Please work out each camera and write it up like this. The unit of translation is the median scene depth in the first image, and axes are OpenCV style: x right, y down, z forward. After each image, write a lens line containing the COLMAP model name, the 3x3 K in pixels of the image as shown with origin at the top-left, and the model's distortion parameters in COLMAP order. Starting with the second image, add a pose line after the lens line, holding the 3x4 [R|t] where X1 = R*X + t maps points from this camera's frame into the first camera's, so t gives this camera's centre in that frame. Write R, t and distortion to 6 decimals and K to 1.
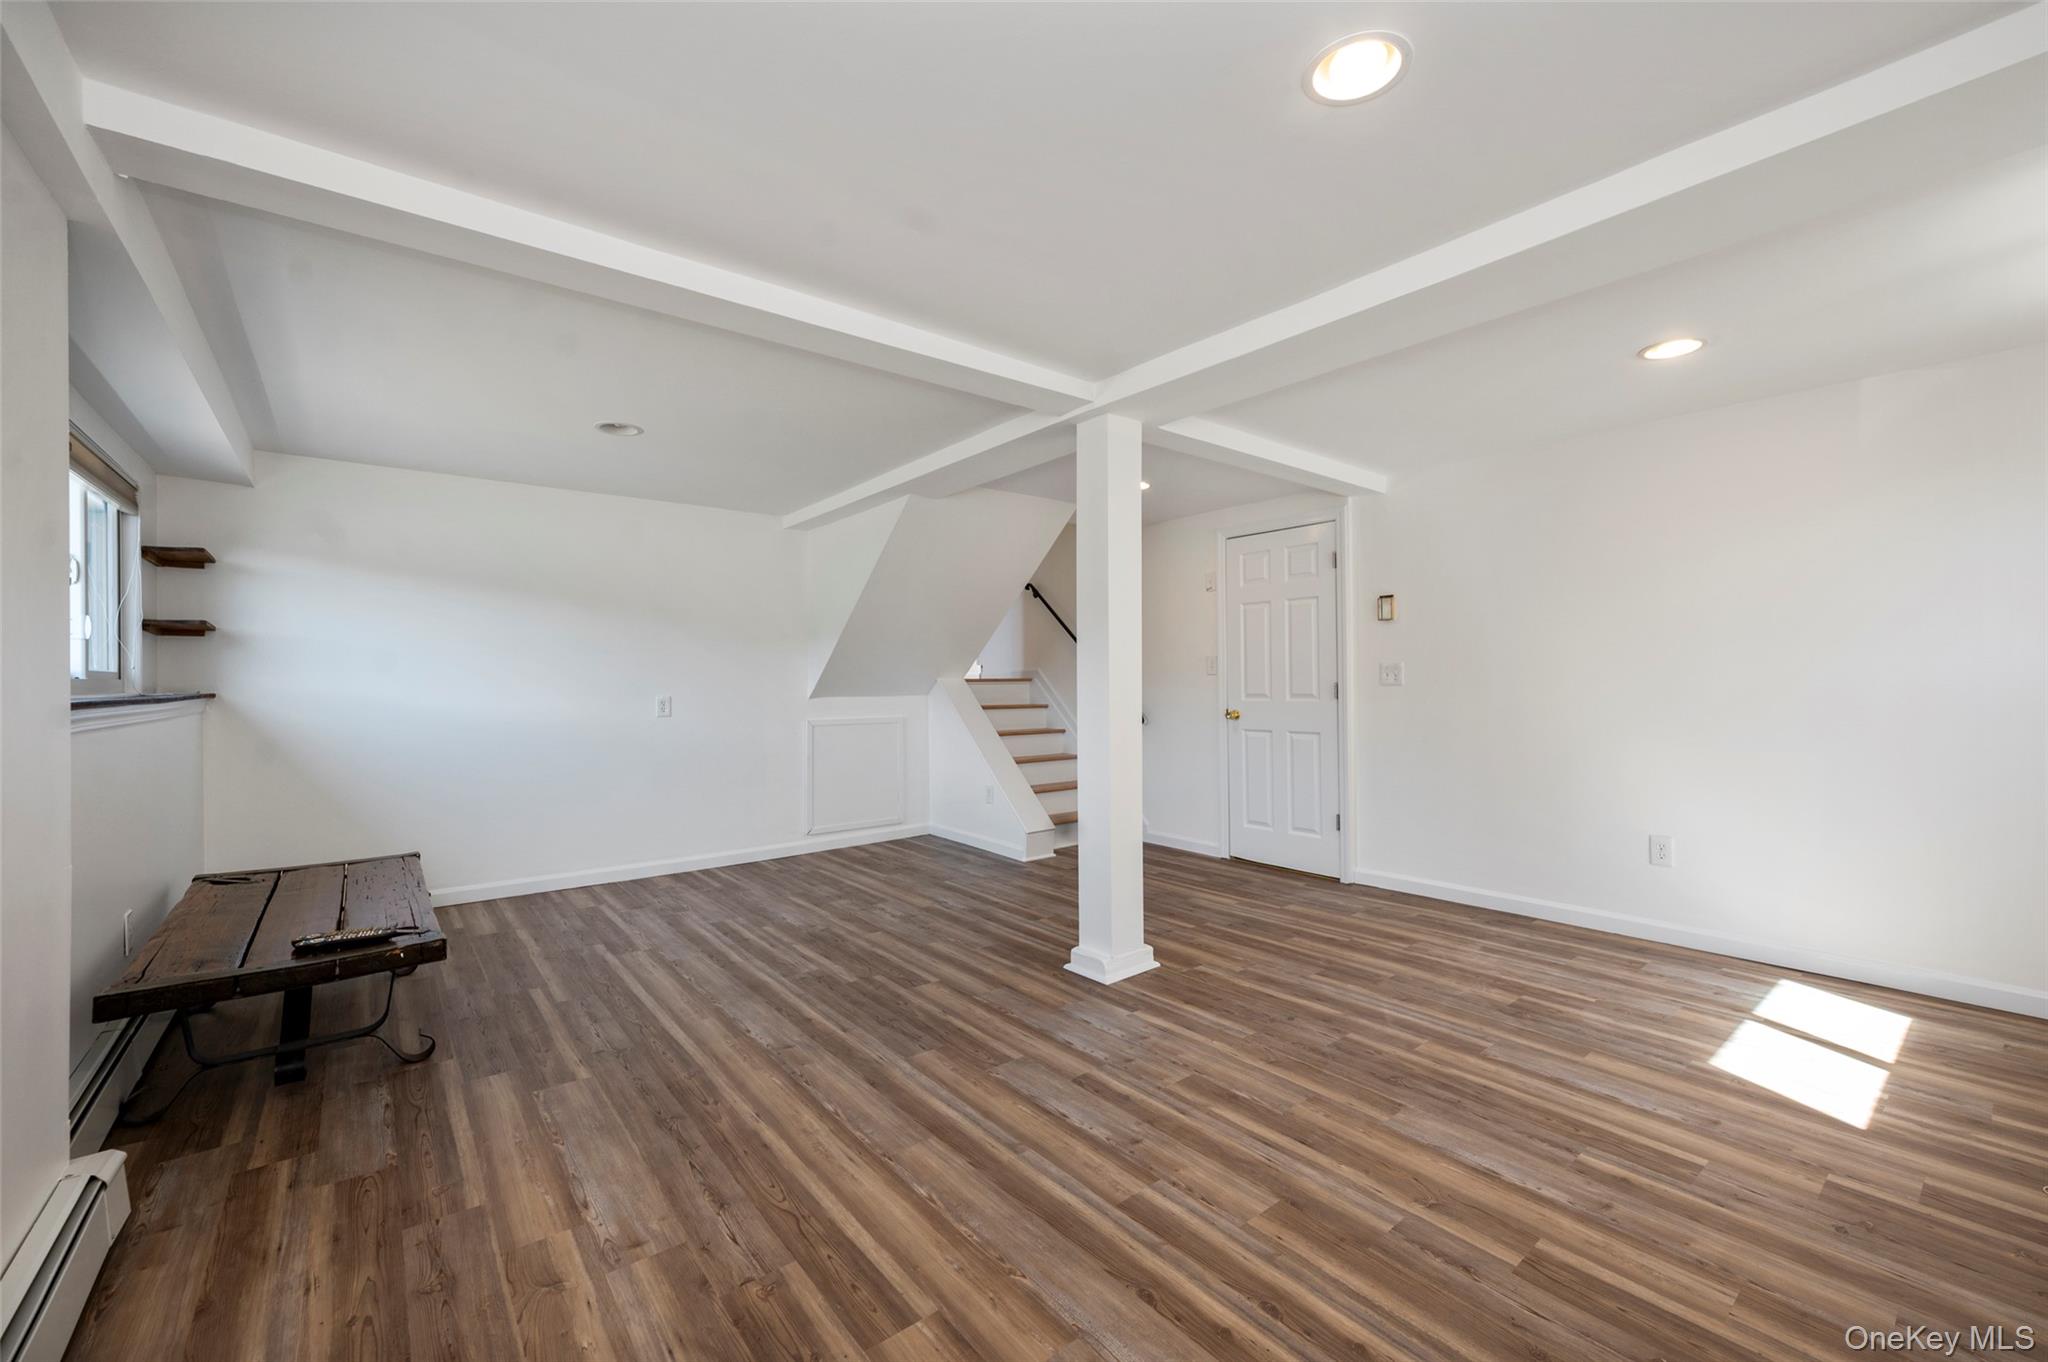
lens RADIAL K [[827.2, 0, 1025.2], [0, 827.2, 679.5], [0, 0, 1]] dist [0.001357, -0.000515]
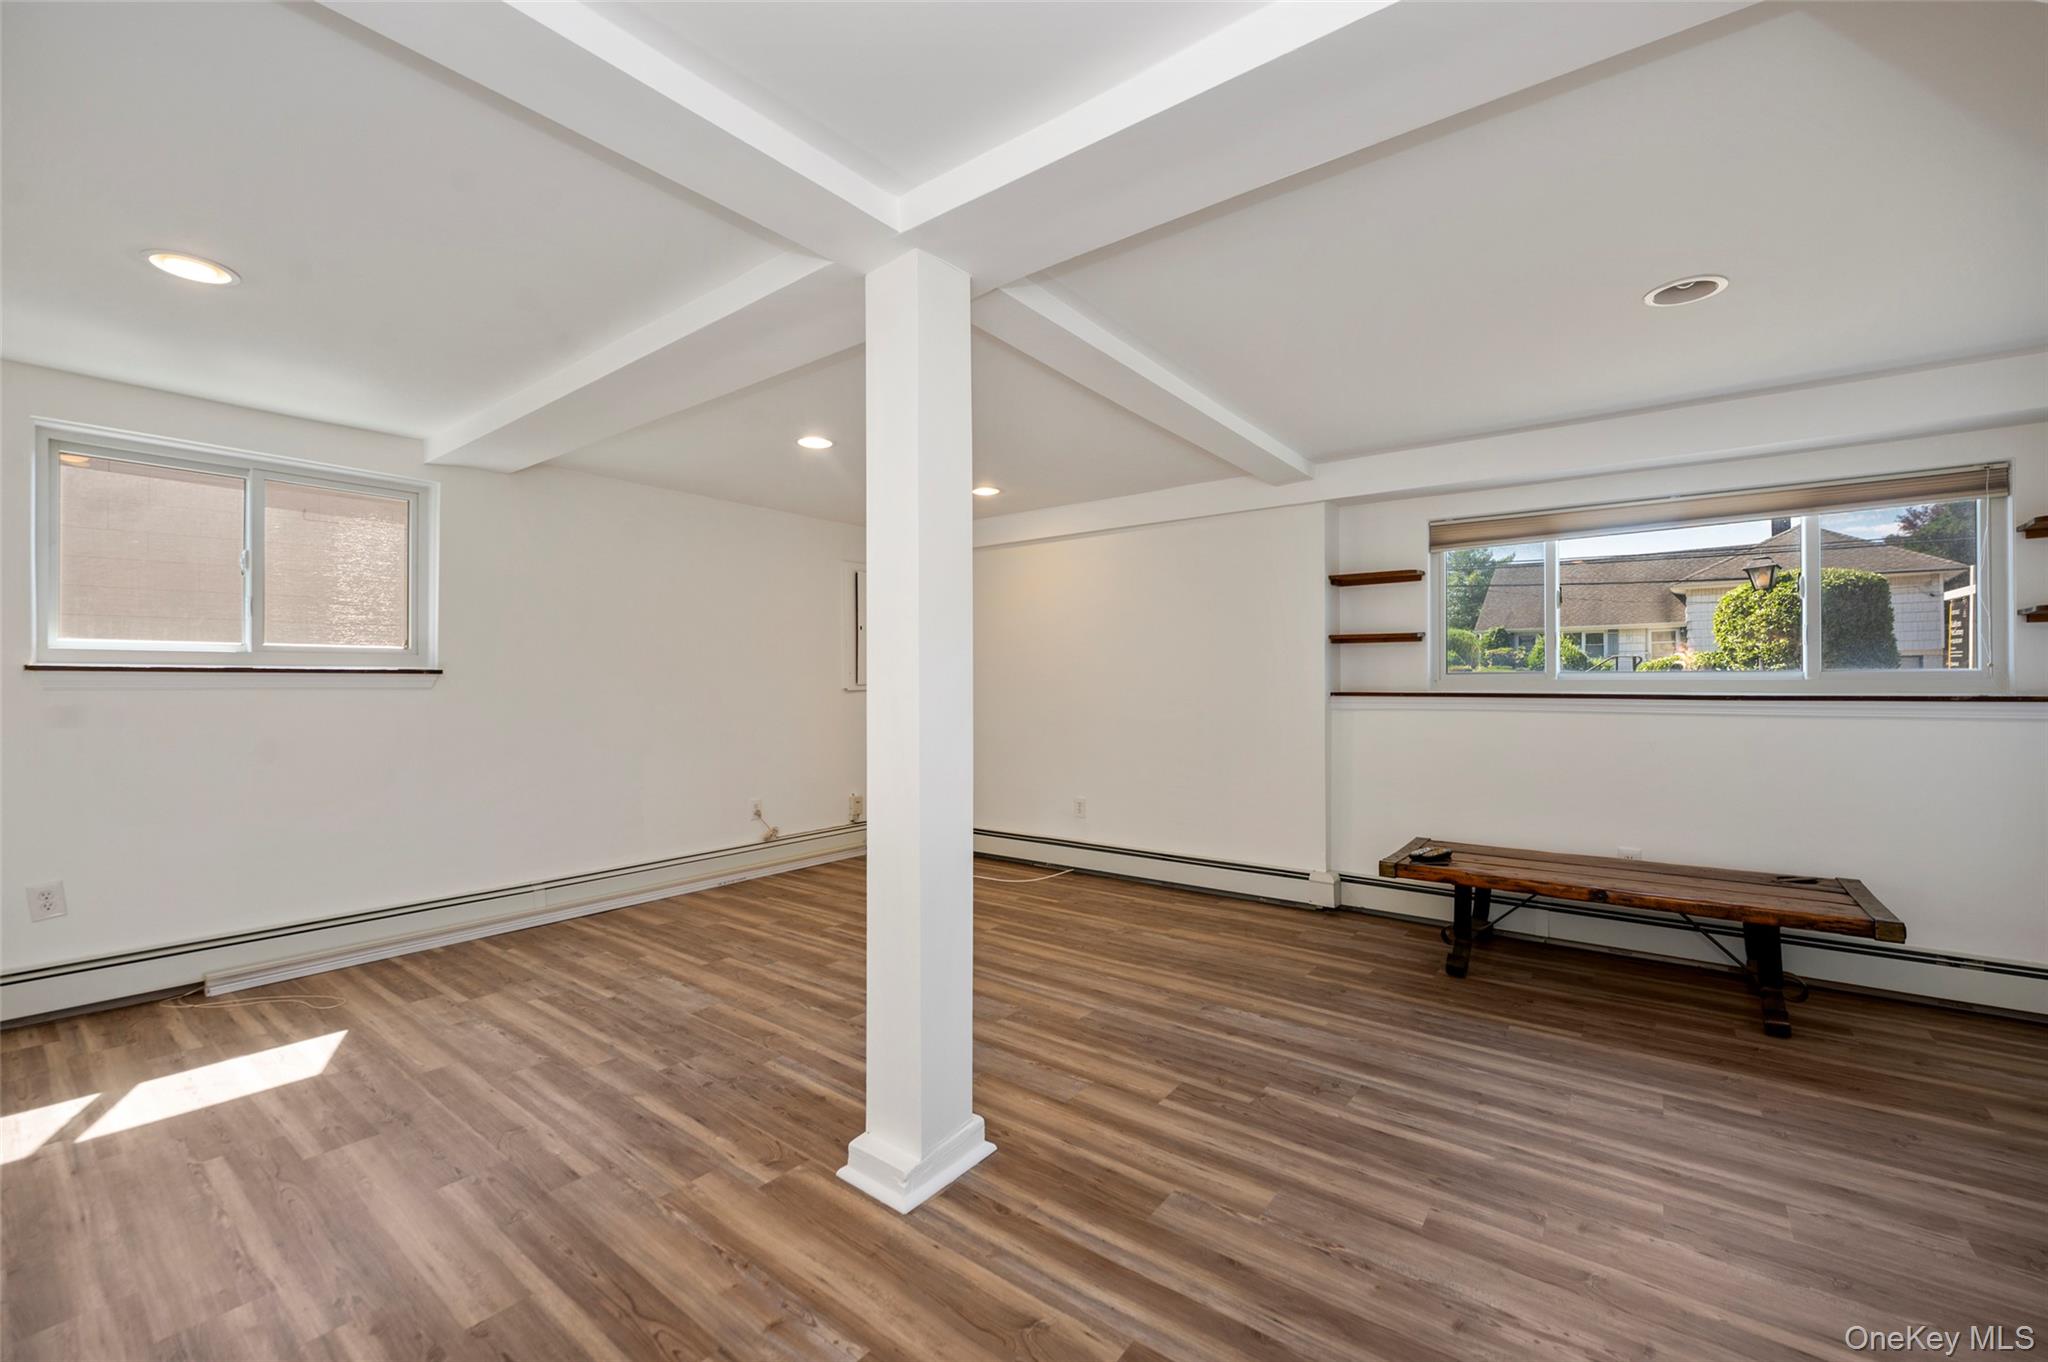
lens RADIAL K [[827.2, 0, 1026.9], [0, 827.2, 680.2], [0, 0, 1]] dist [0.001357, -0.000515]
pose [[-0.971205, 0.005791, -0.238175, 0.227541], [0.006074, 0.999981, -0.000455, -0.005557], [0.238168, -0.001889, -0.971222, 2.149430]]
